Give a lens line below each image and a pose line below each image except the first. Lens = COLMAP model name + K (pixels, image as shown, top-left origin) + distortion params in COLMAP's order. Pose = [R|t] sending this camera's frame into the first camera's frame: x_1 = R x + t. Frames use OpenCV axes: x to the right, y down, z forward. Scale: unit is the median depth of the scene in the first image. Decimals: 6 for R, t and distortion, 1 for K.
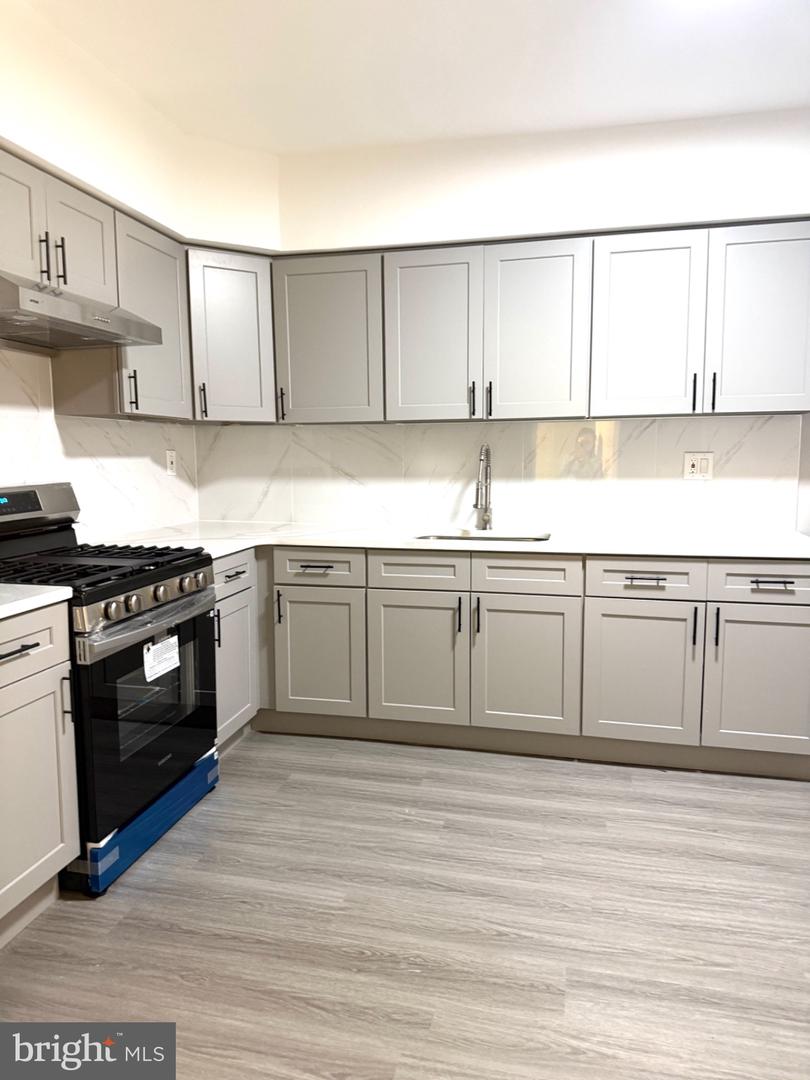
lens RADIAL K [[767.8, 0, 401.1], [0, 767.8, 535.5], [0, 0, 1]] dist [0.054569, -0.051462]
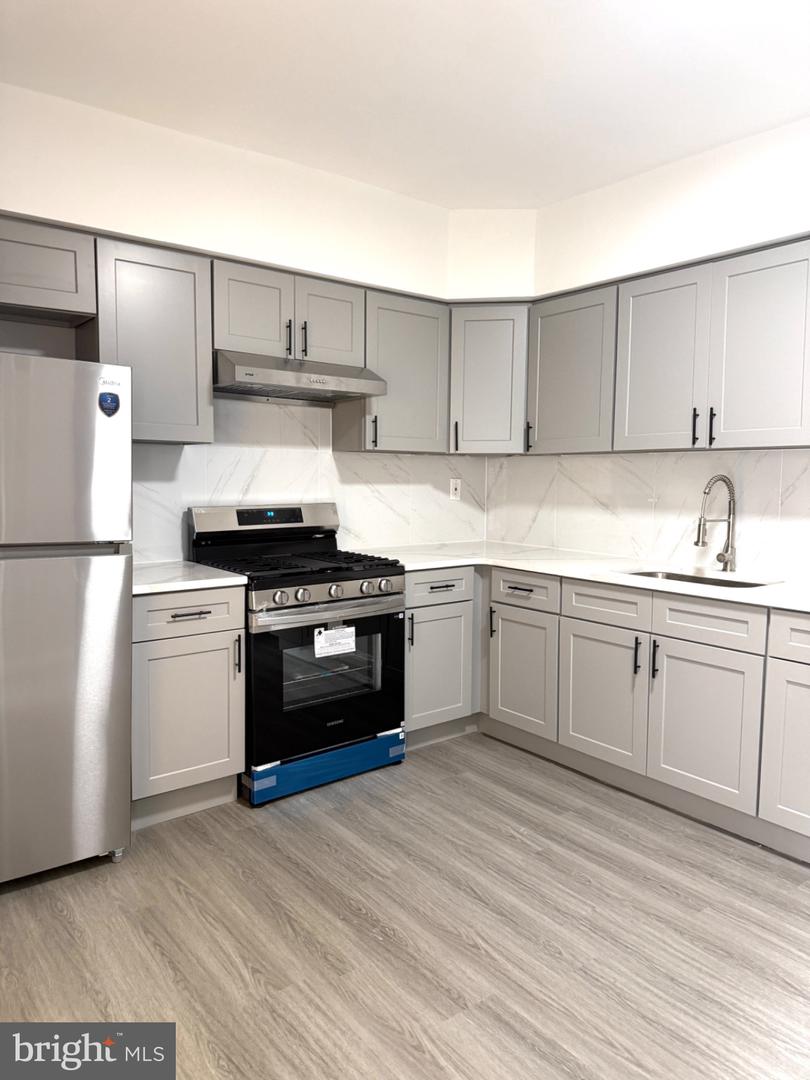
lens RADIAL K [[767.8, 0, 397.0], [0, 767.8, 536.9], [0, 0, 1]] dist [0.054569, -0.051462]
pose [[0.770273, 0.063142, -0.634581, 0.529236], [-0.082260, 0.996611, -0.000685, -0.020224], [0.632387, 0.052728, 0.772856, 0.076035]]
